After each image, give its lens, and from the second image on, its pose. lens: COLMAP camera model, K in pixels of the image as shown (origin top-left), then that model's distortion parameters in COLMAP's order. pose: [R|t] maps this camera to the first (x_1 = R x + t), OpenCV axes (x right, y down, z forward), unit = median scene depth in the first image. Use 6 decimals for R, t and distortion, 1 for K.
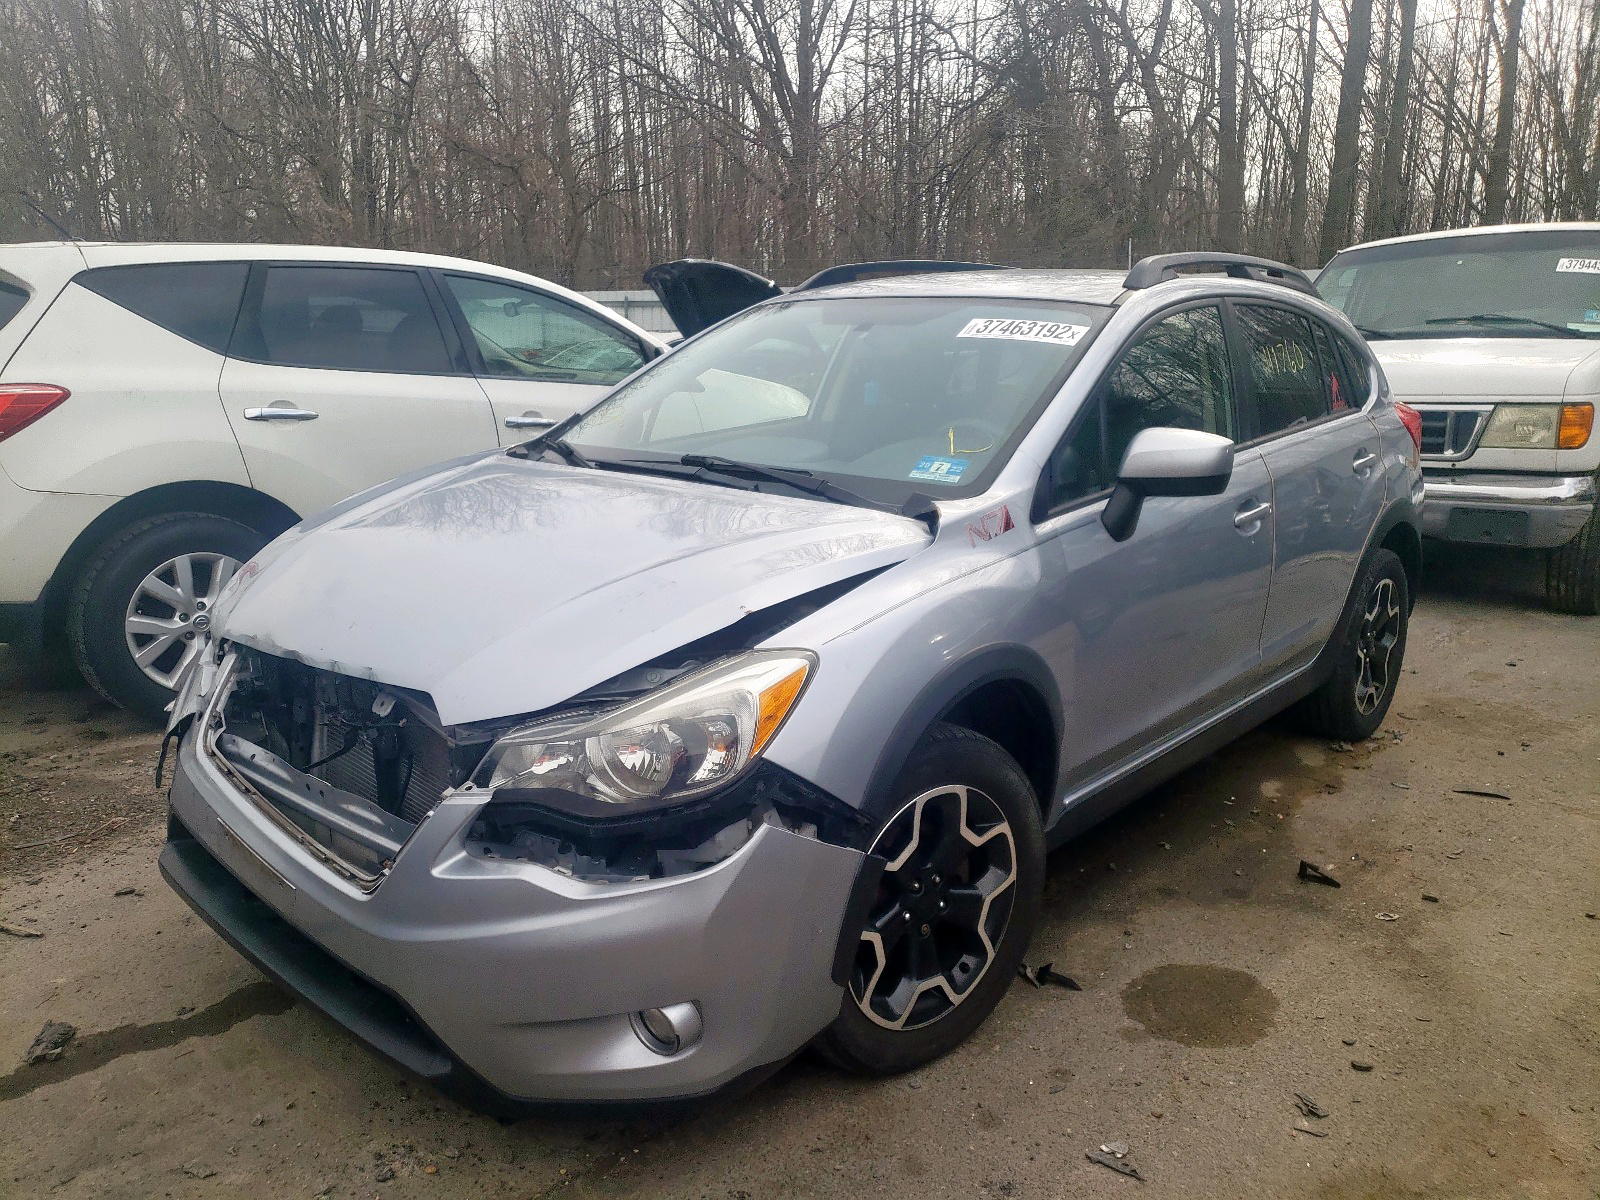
lens RADIAL K [[1224.8, 0, 800.0], [0, 1224.8, 600.0], [0, 0, 1]] dist [-0.004357, -0.006773]
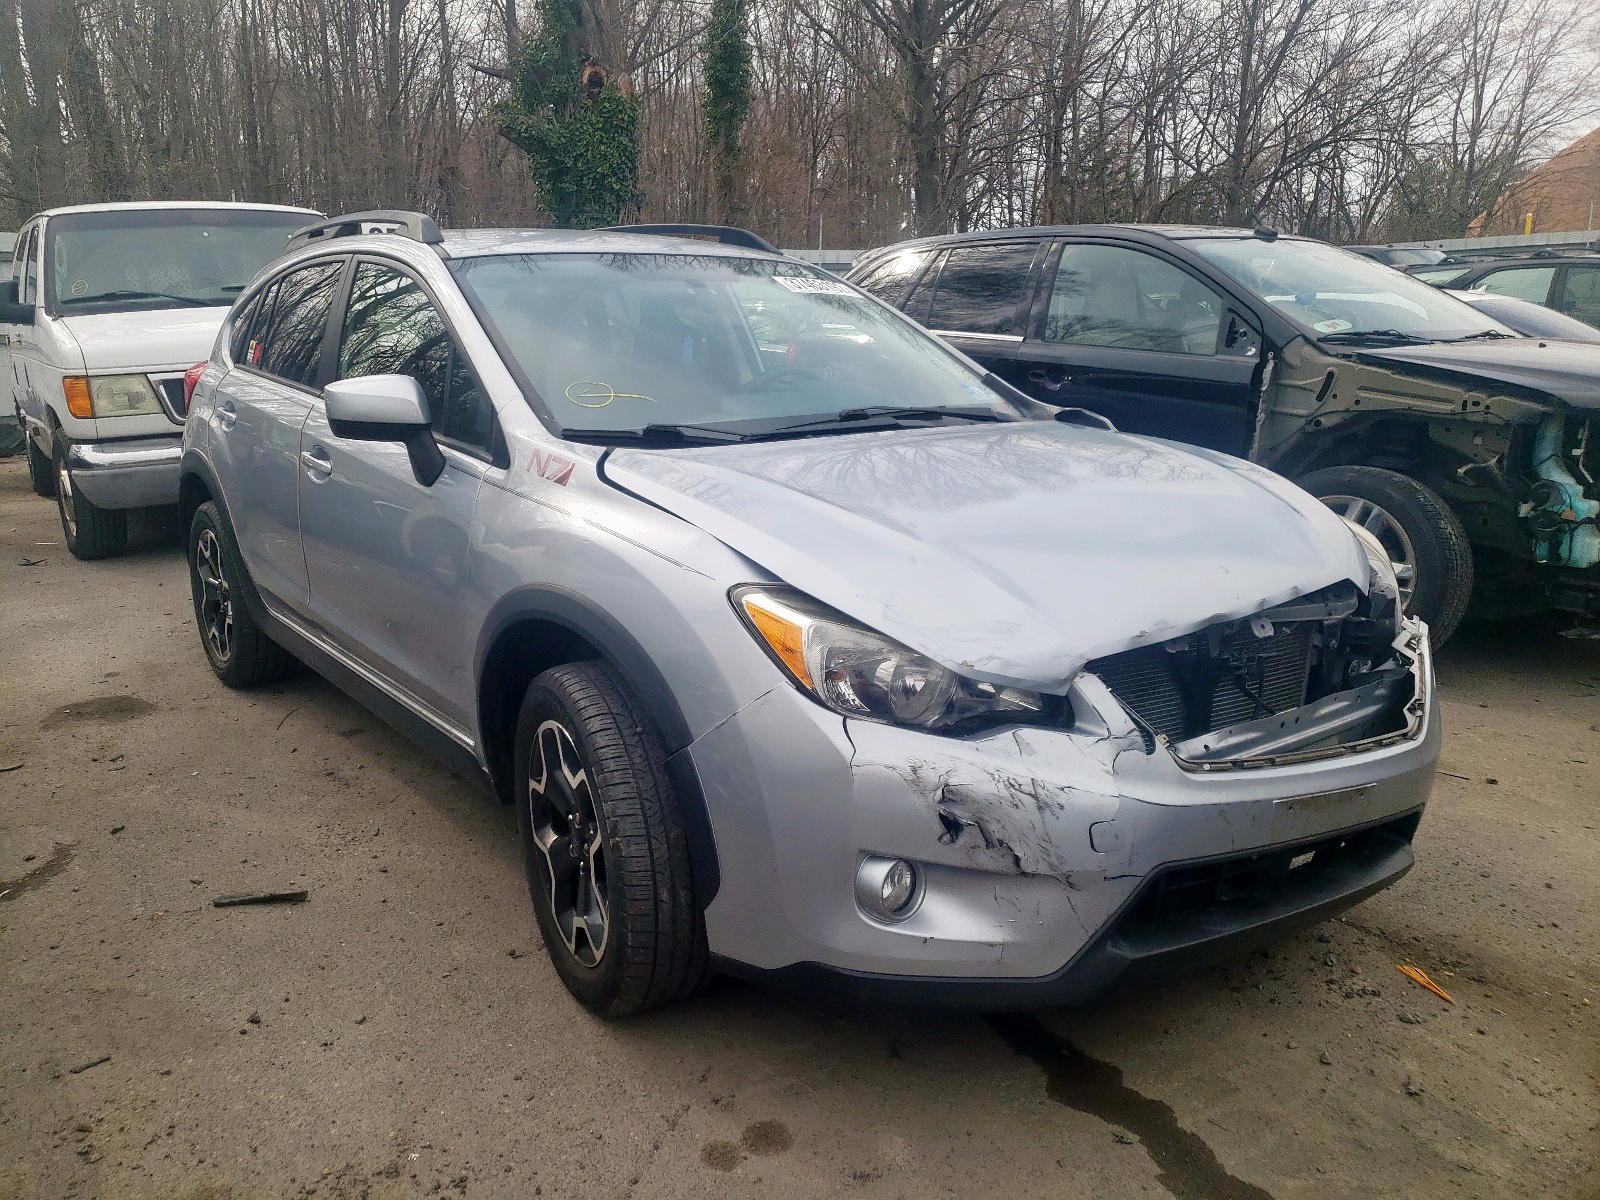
lens RADIAL K [[1193.7, 0, 800.0], [0, 1193.7, 600.0], [0, 0, 1]] dist [0.000831, 0.002846]
pose [[0.250328, -0.243880, 0.936941, -1.275079], [0.226323, 0.955680, 0.188289, -0.201062], [-0.941336, 0.164917, 0.294429, 0.974610]]
